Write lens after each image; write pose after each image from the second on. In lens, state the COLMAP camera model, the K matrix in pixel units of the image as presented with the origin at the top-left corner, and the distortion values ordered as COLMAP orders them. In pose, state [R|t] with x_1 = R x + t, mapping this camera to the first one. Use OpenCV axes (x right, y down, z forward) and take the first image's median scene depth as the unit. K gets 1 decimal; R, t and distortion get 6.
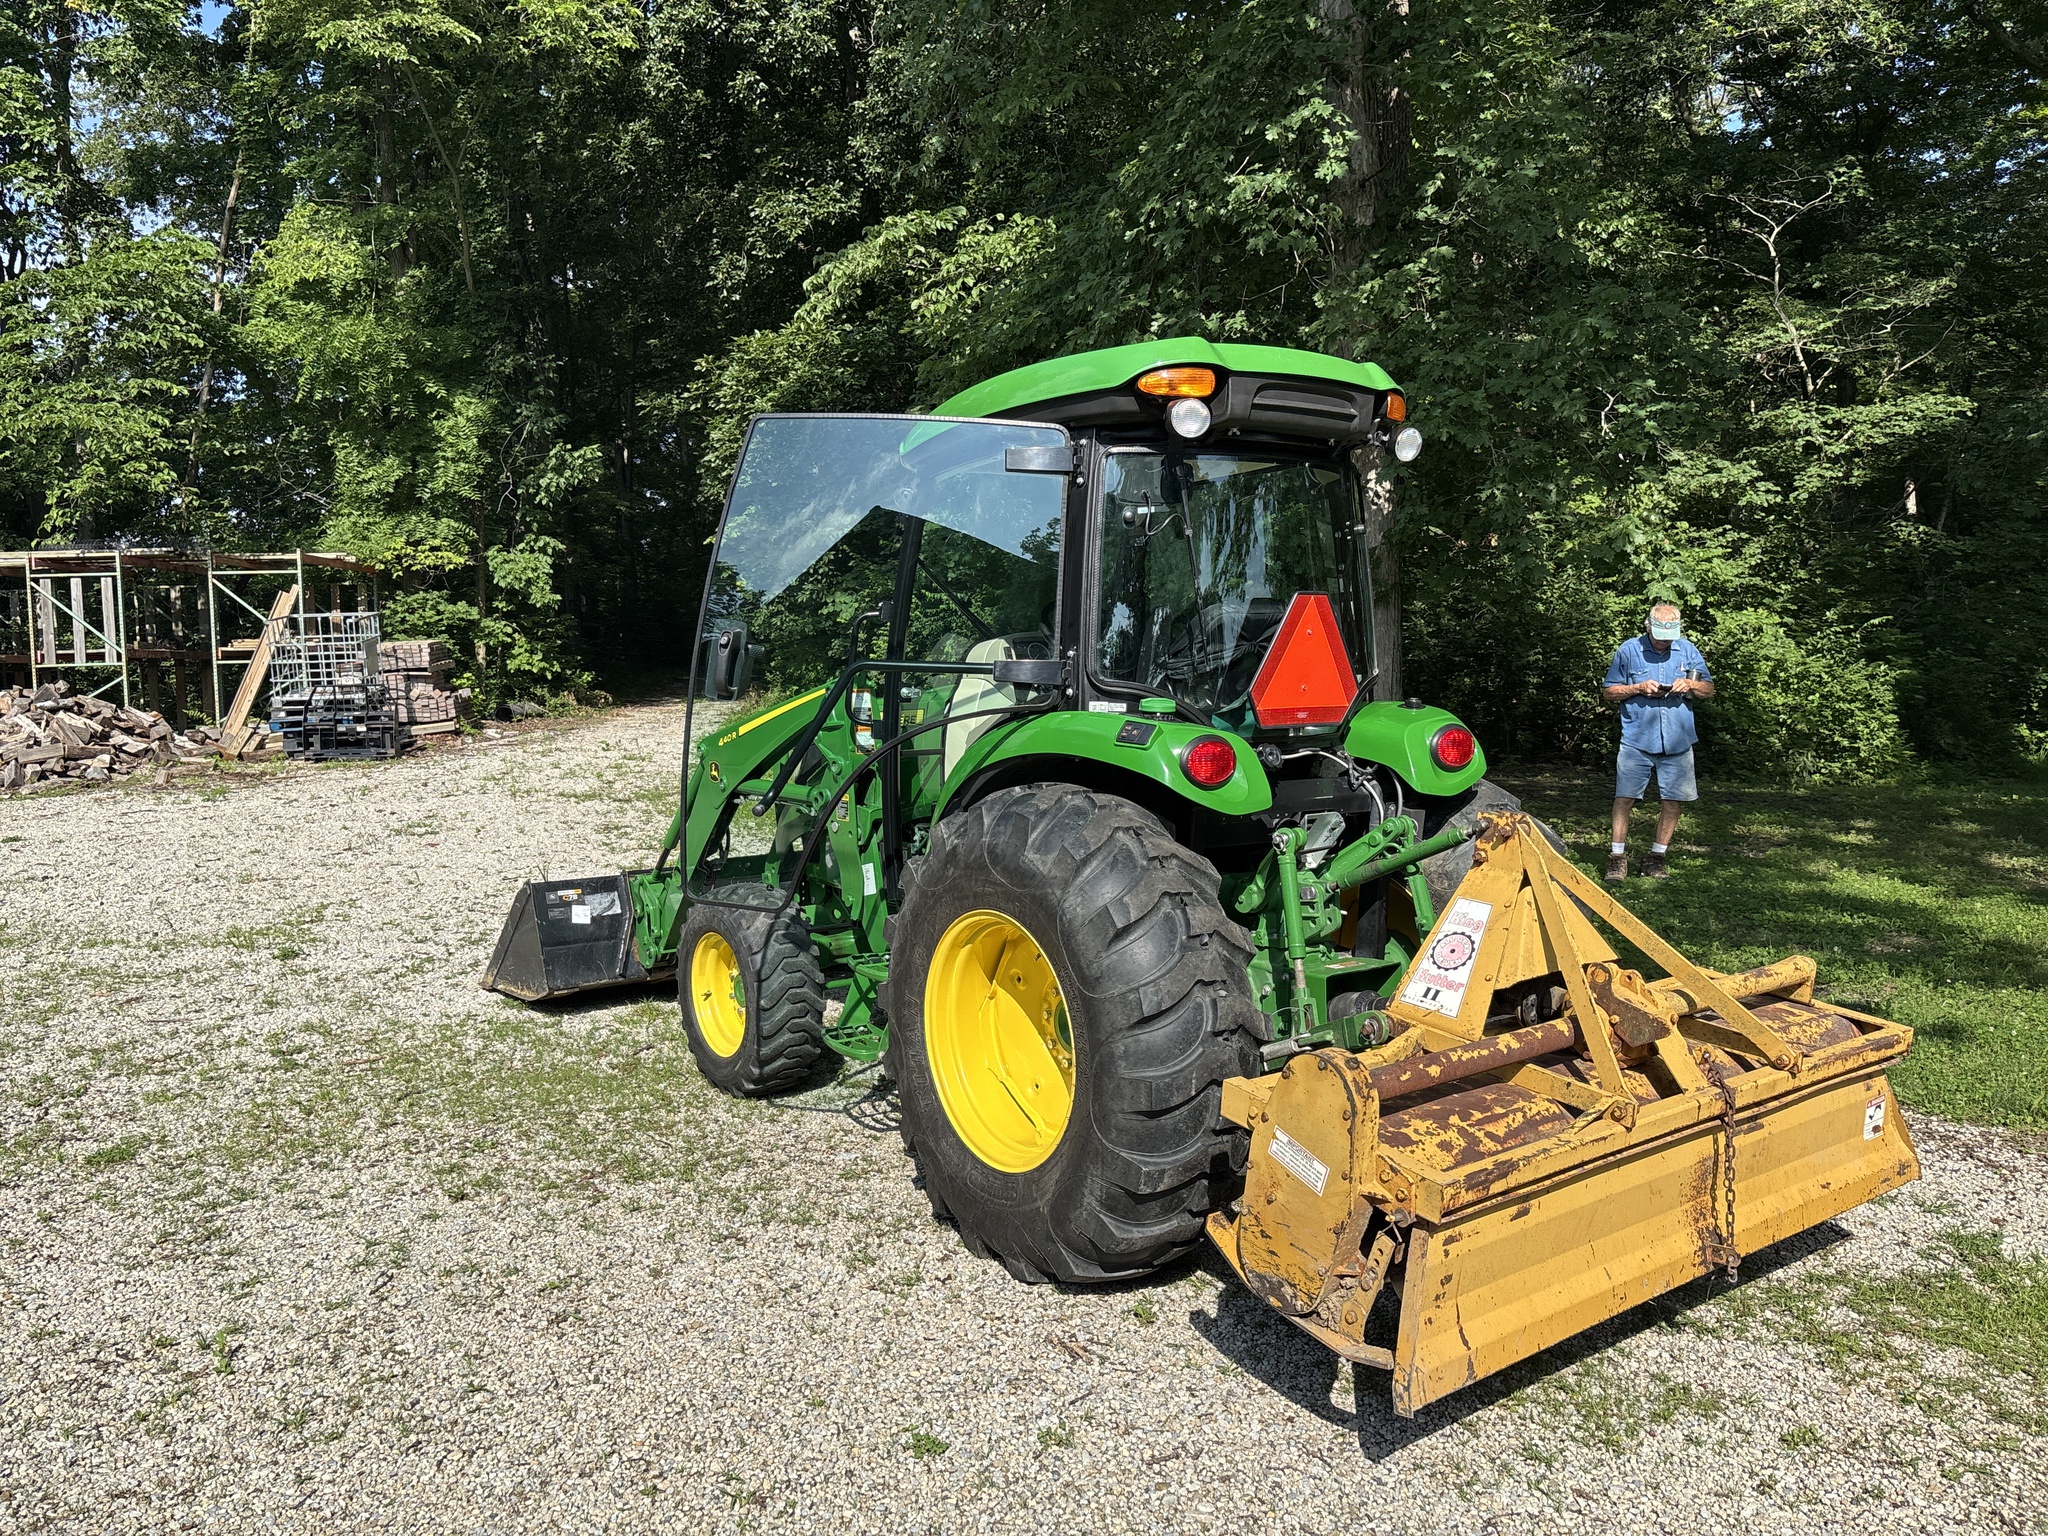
lens RADIAL K [[1513.3, 0, 1024.0], [0, 1513.3, 768.0], [0, 0, 1]] dist [0.003041, 0.000364]
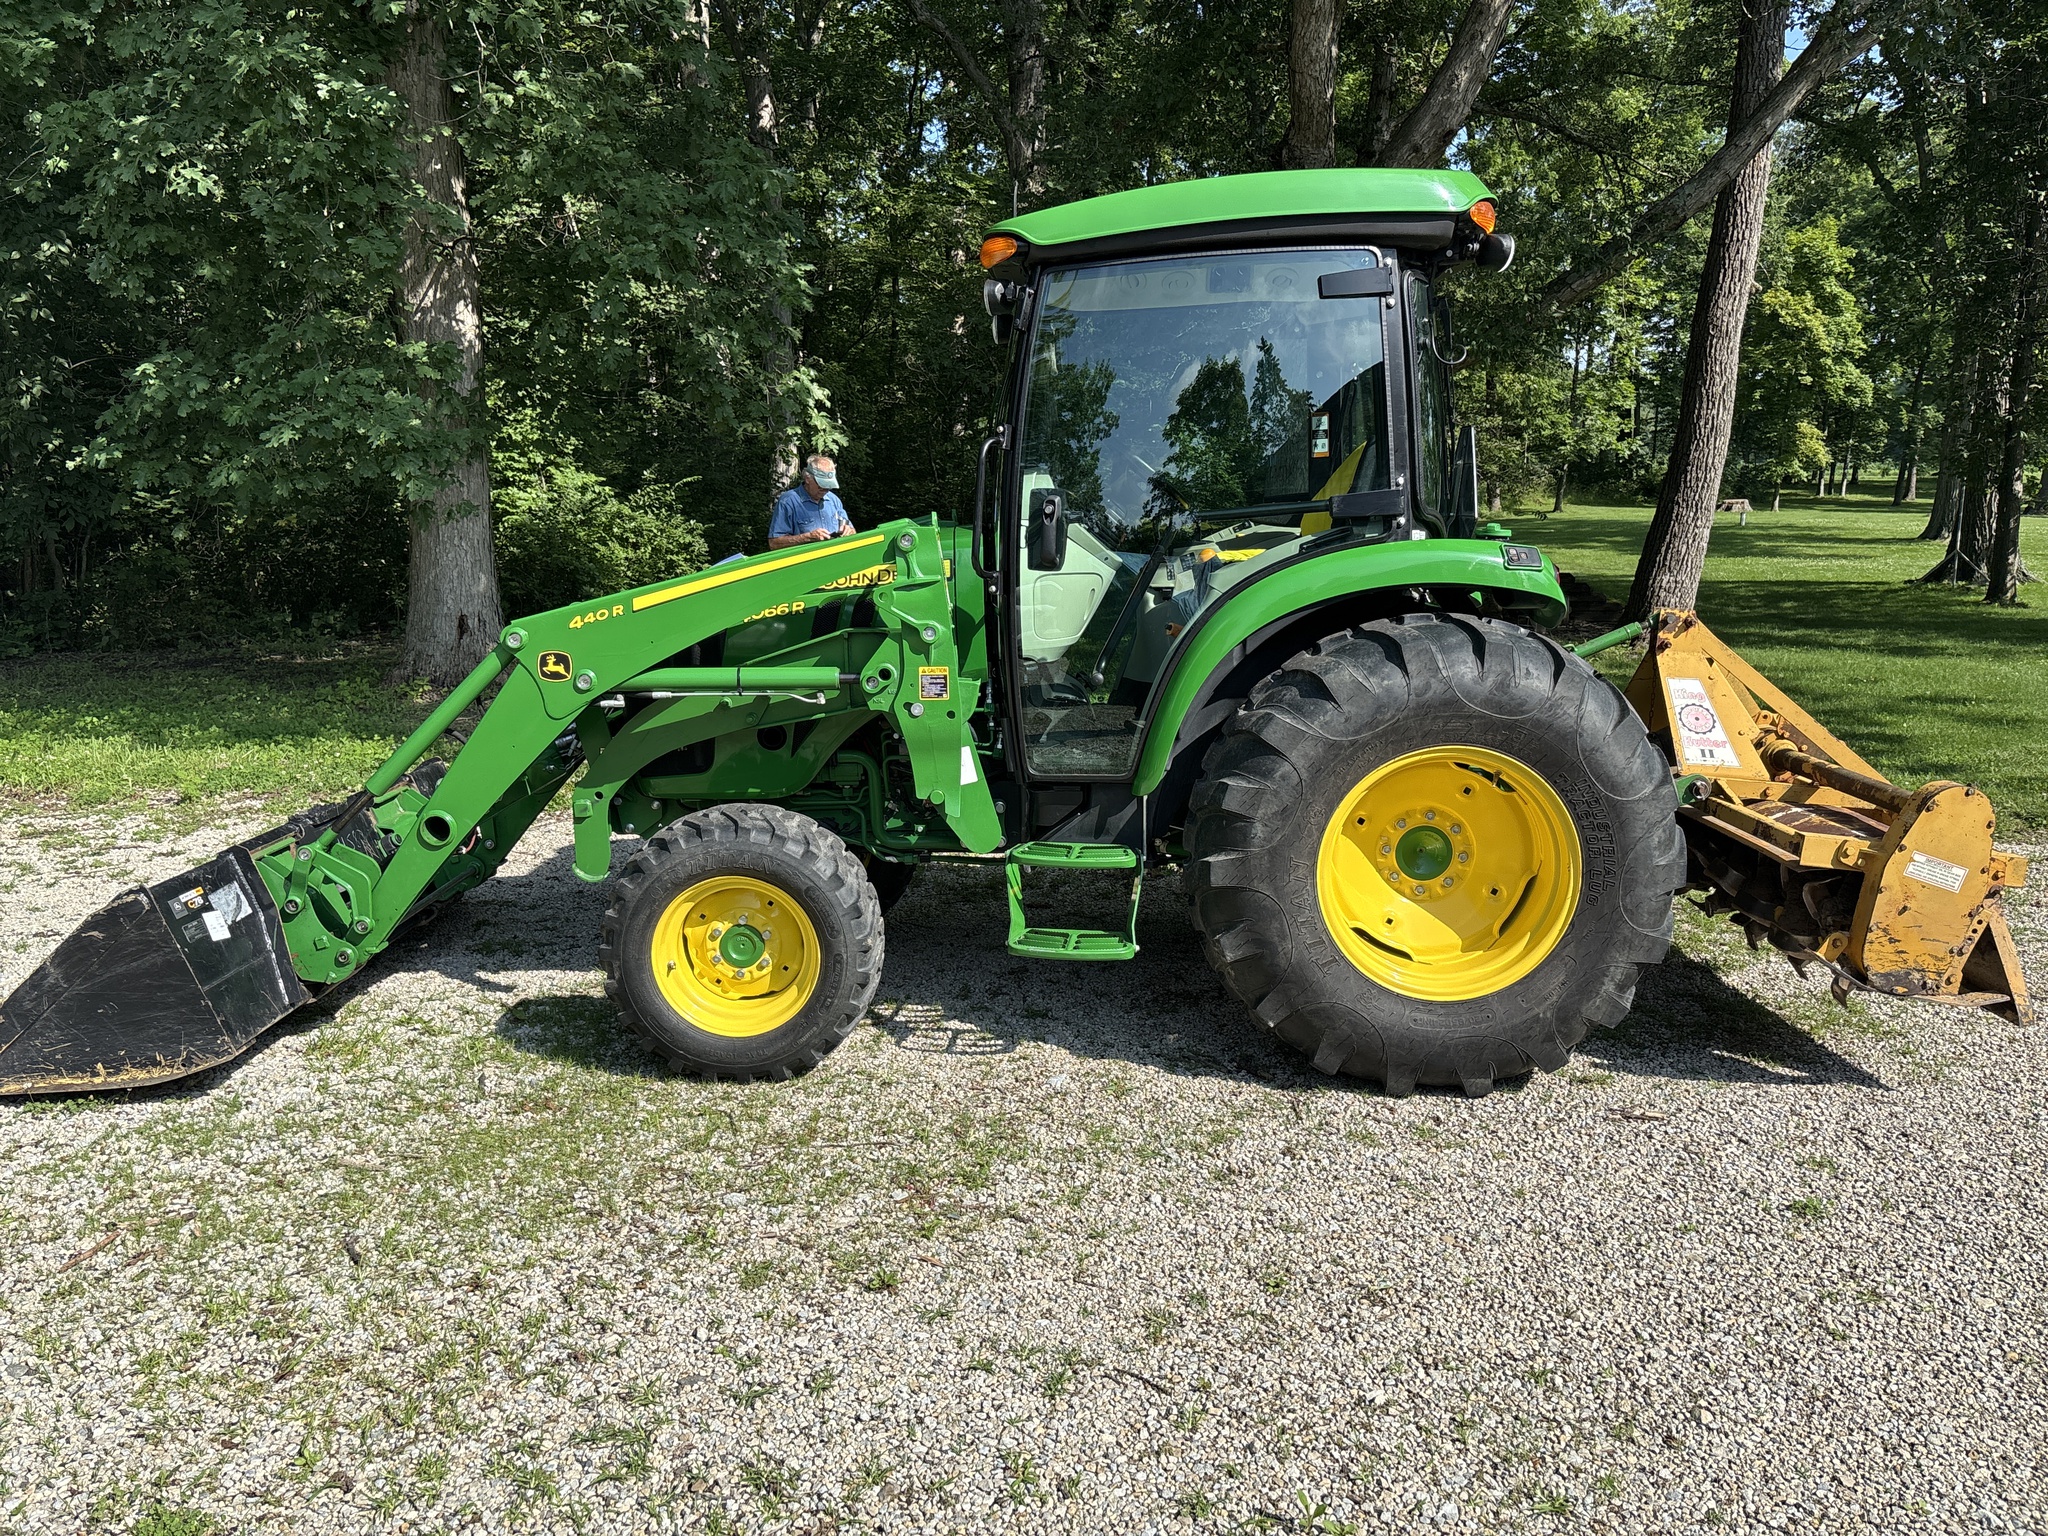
lens RADIAL K [[1531.4, 0, 1014.1], [0, 1531.4, 763.9], [0, 0, 1]] dist [0.035138, -0.052495]
pose [[0.598819, -0.135519, 0.789335, -0.189857], [0.069352, 0.990652, 0.117469, -0.006329], [-0.797876, -0.015601, 0.602620, 0.118909]]
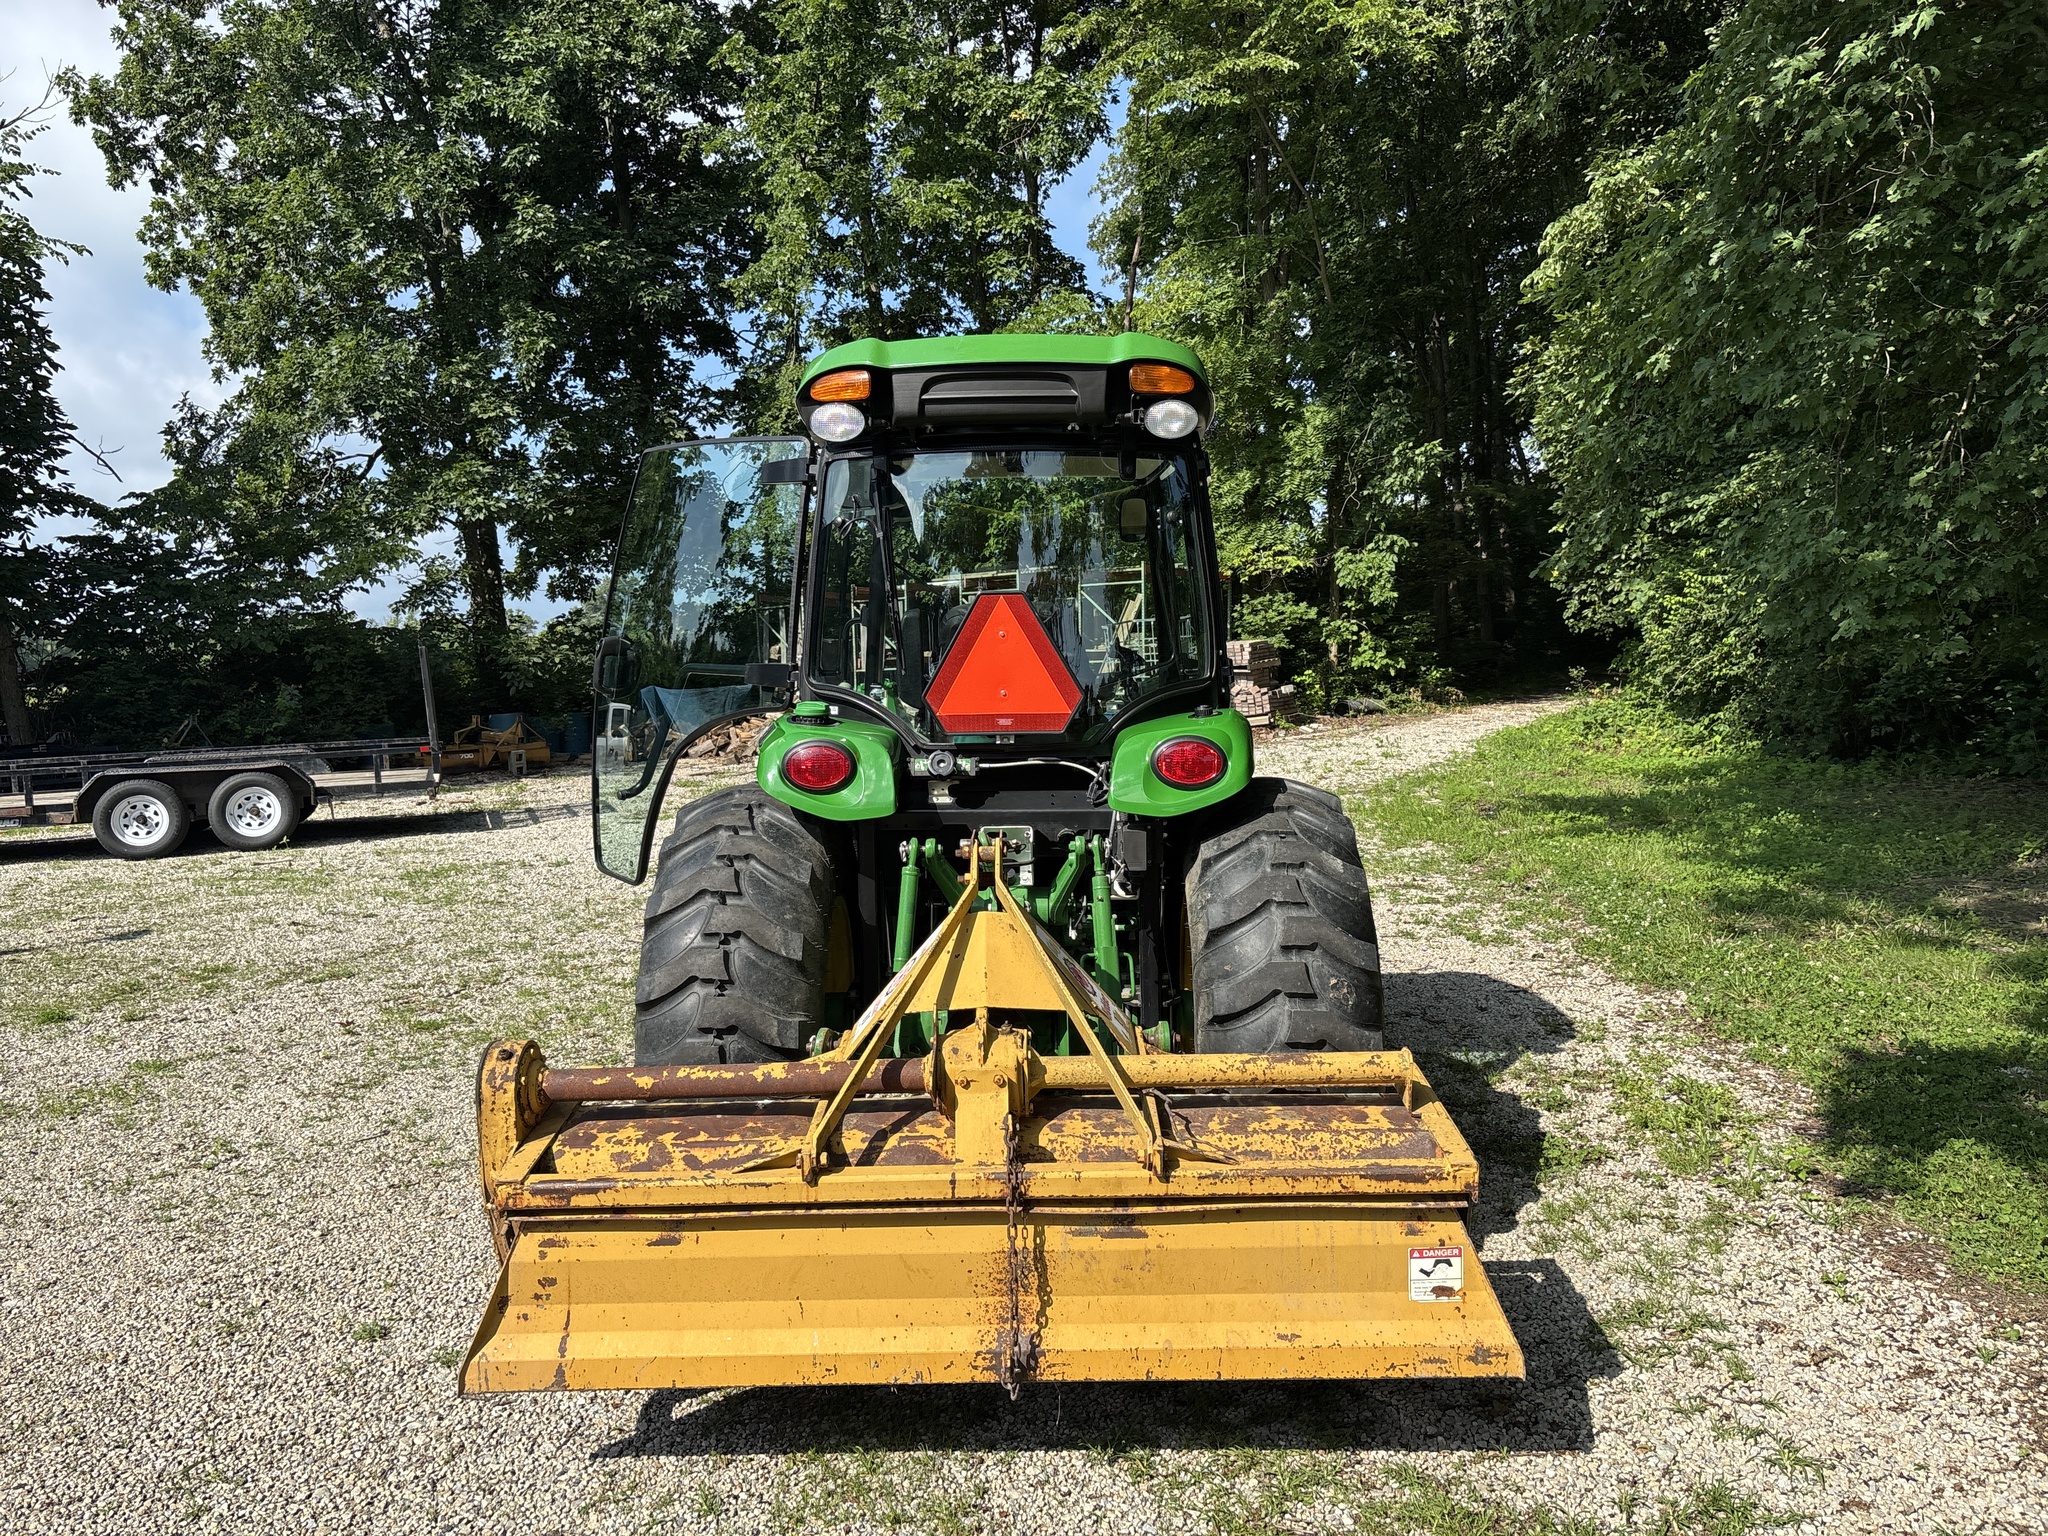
lens RADIAL K [[1525.6, 0, 1023.5], [0, 1525.6, 758.0], [0, 0, 1]] dist [0.016836, 0.006876]
pose [[0.792386, 0.034214, -0.609060, 0.151012], [-0.036672, 0.999292, 0.008425, -0.004134], [0.608917, 0.015660, 0.793079, 0.050077]]
